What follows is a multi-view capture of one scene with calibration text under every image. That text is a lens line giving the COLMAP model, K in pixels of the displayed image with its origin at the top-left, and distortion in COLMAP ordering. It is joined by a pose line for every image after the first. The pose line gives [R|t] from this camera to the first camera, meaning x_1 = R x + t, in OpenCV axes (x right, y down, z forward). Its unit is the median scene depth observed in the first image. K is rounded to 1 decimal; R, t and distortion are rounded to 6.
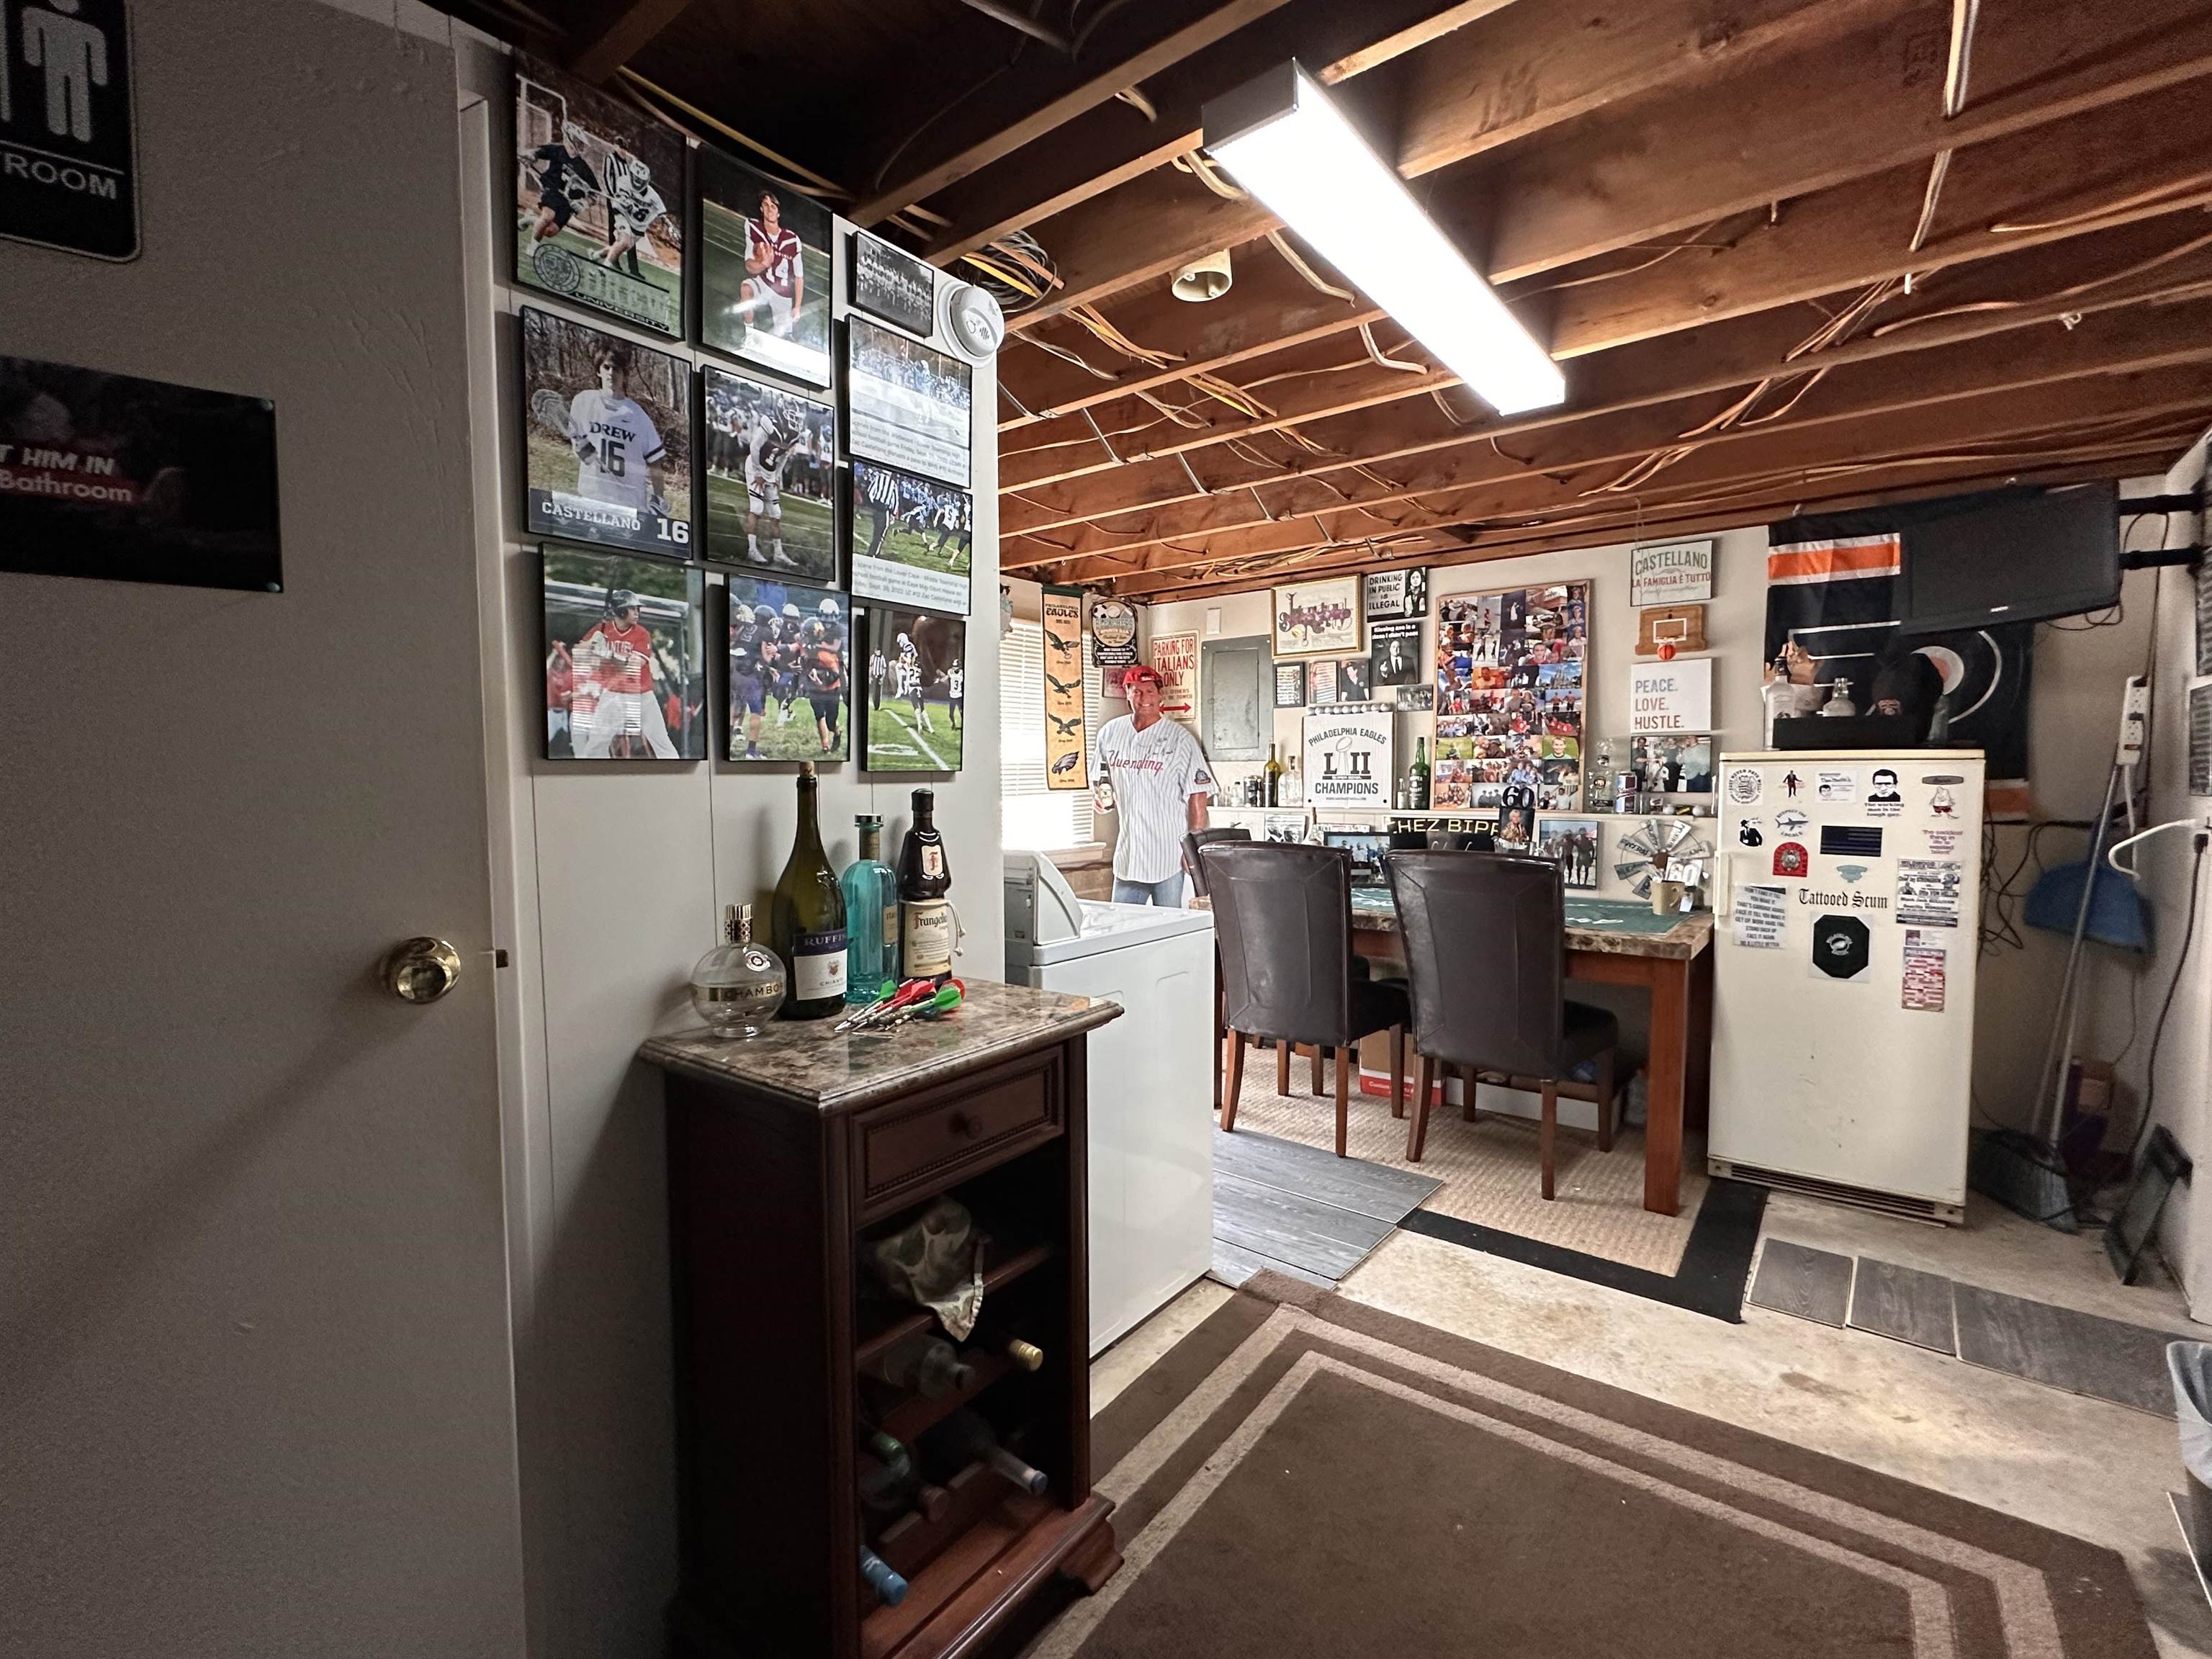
lens RADIAL K [[986.5, 0, 1106.0], [0, 986.5, 829.5], [0, 0, 1]] dist [-0.003538, 0.000663]
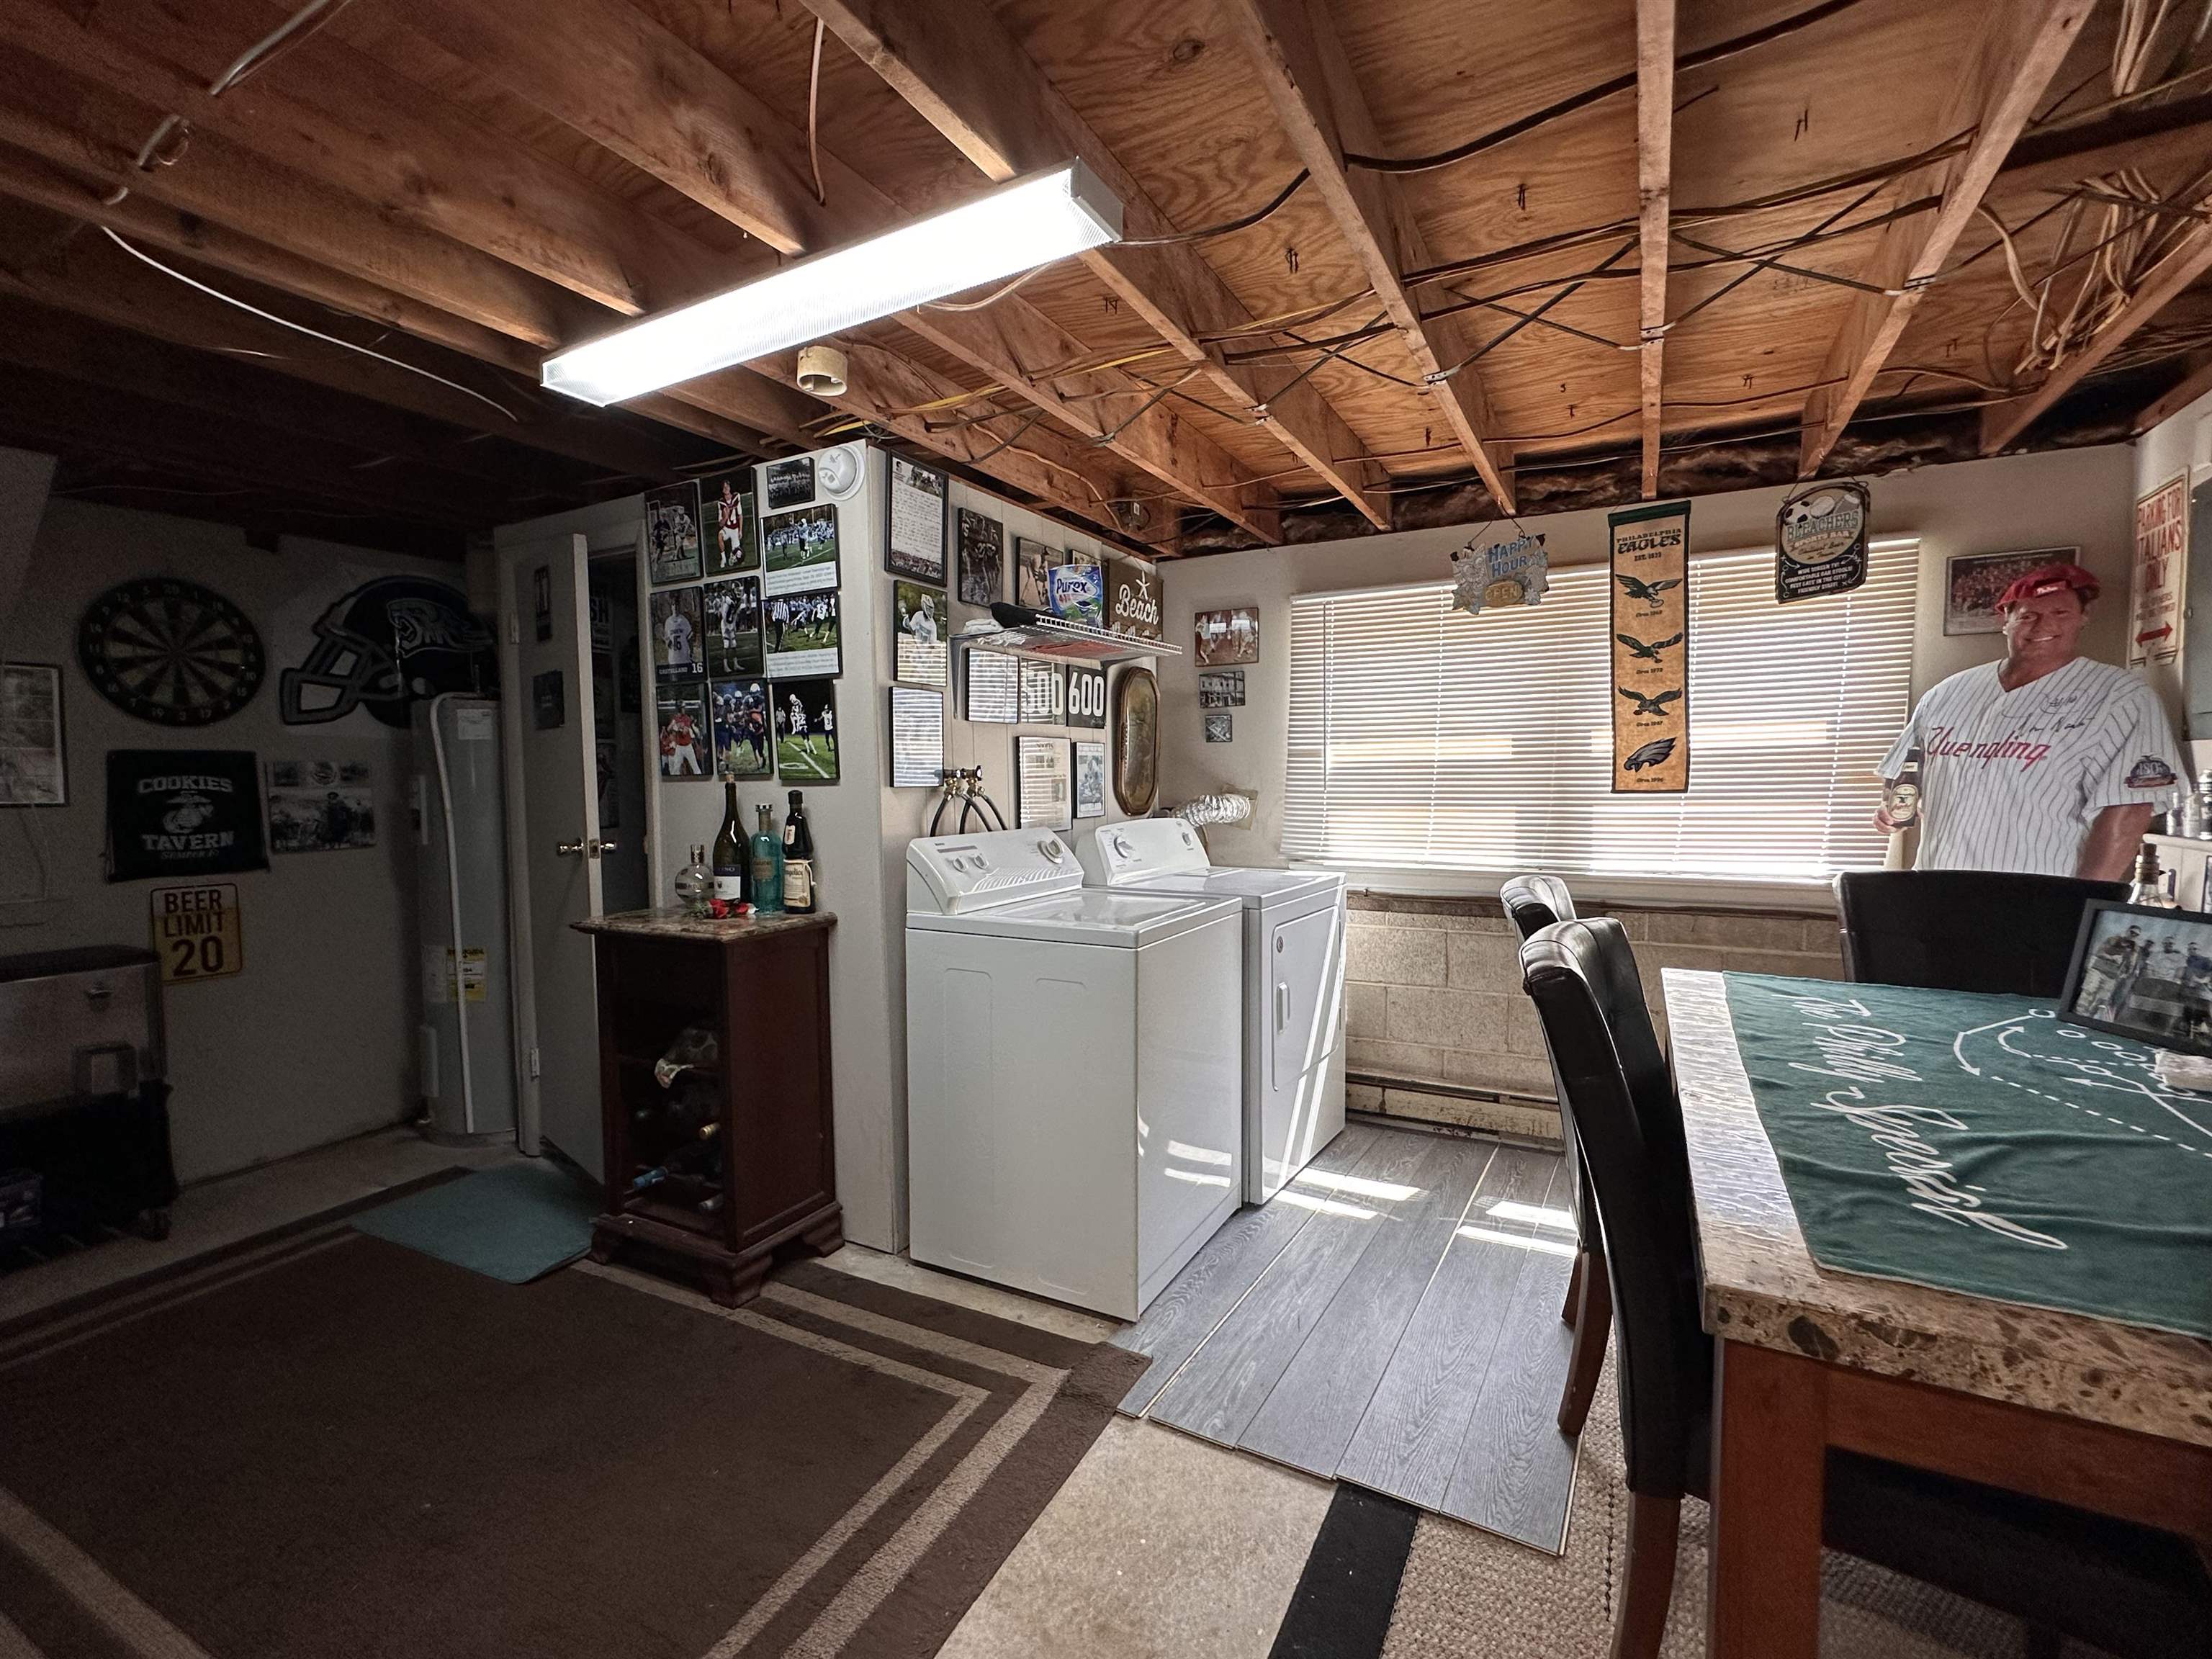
lens RADIAL K [[986.5, 0, 1106.0], [0, 986.5, 829.5], [0, 0, 1]] dist [-0.003538, 0.000663]
pose [[0.163815, 0.061336, -0.984582, 1.427447], [-0.044324, 0.997515, 0.054767, -0.084289], [0.985495, 0.034669, 0.166127, 1.188165]]
